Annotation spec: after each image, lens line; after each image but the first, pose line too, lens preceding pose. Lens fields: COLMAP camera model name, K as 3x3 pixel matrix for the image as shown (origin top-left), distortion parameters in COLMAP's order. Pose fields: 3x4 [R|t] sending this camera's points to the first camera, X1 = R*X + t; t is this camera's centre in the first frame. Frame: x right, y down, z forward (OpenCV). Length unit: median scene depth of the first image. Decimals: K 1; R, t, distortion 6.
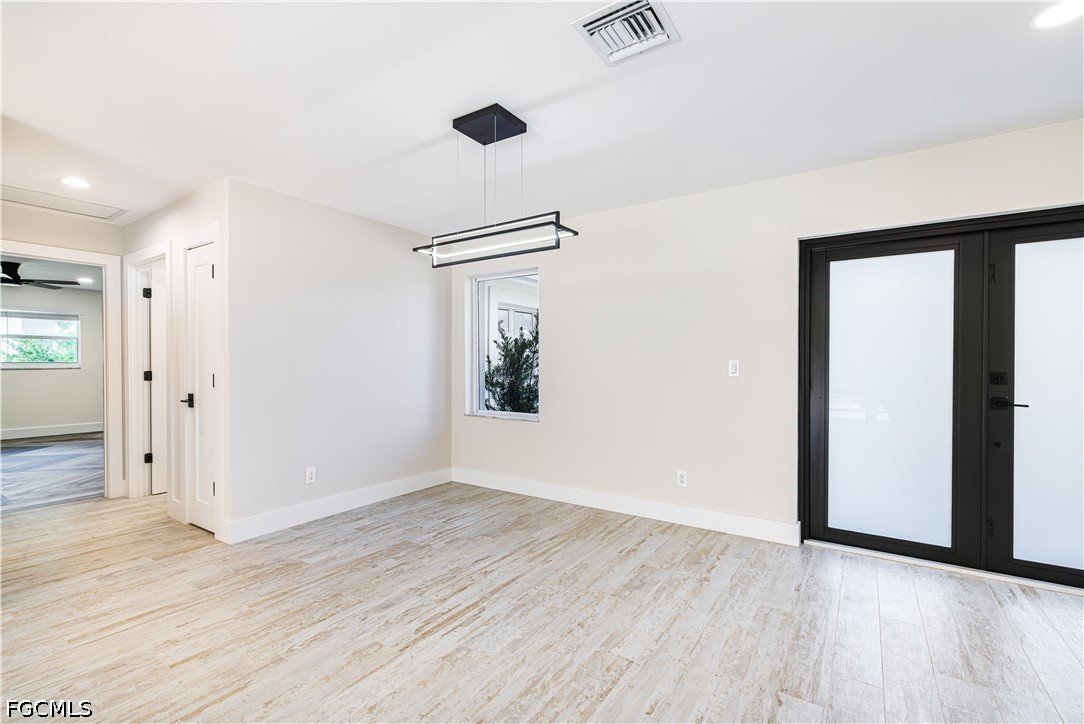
lens RADIAL K [[471.4, 0, 542.4], [0, 471.4, 362.7], [0, 0, 1]] dist [0.001254, -0.001939]
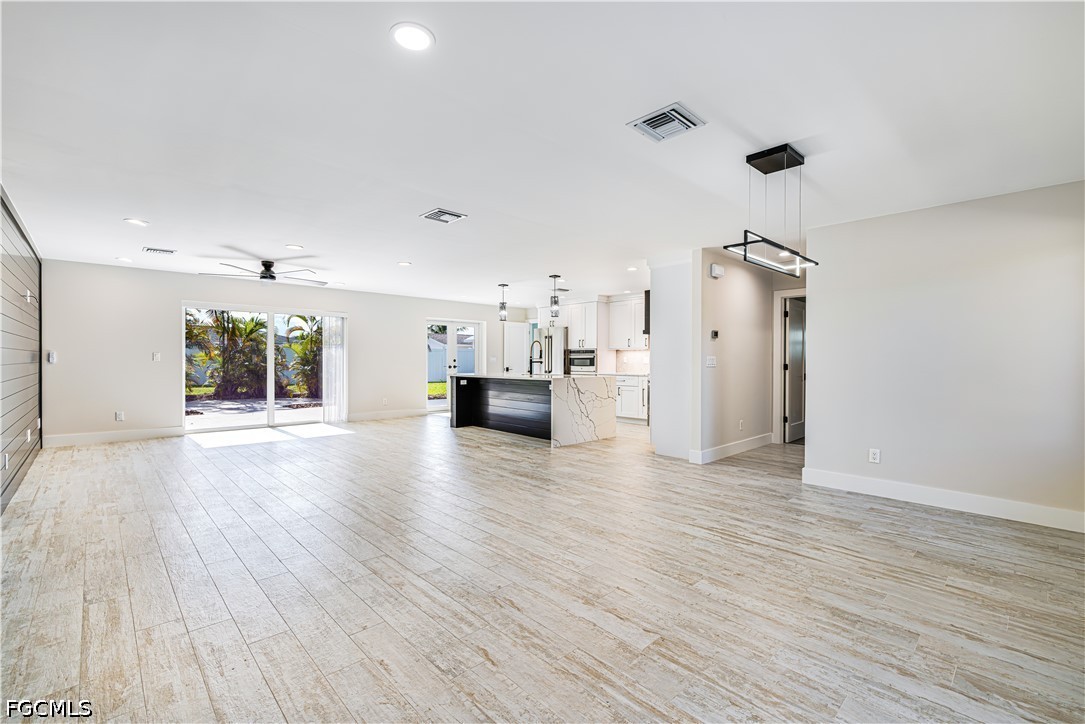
lens RADIAL K [[471.9, 0, 536.9], [0, 471.9, 361.1], [0, 0, 1]] dist [0.001254, -0.001939]
pose [[-0.221502, 0.002489, -0.975157, 0.988710], [-0.006022, 0.999974, 0.003920, 0.011767], [0.975141, 0.006741, -0.221482, 0.556716]]
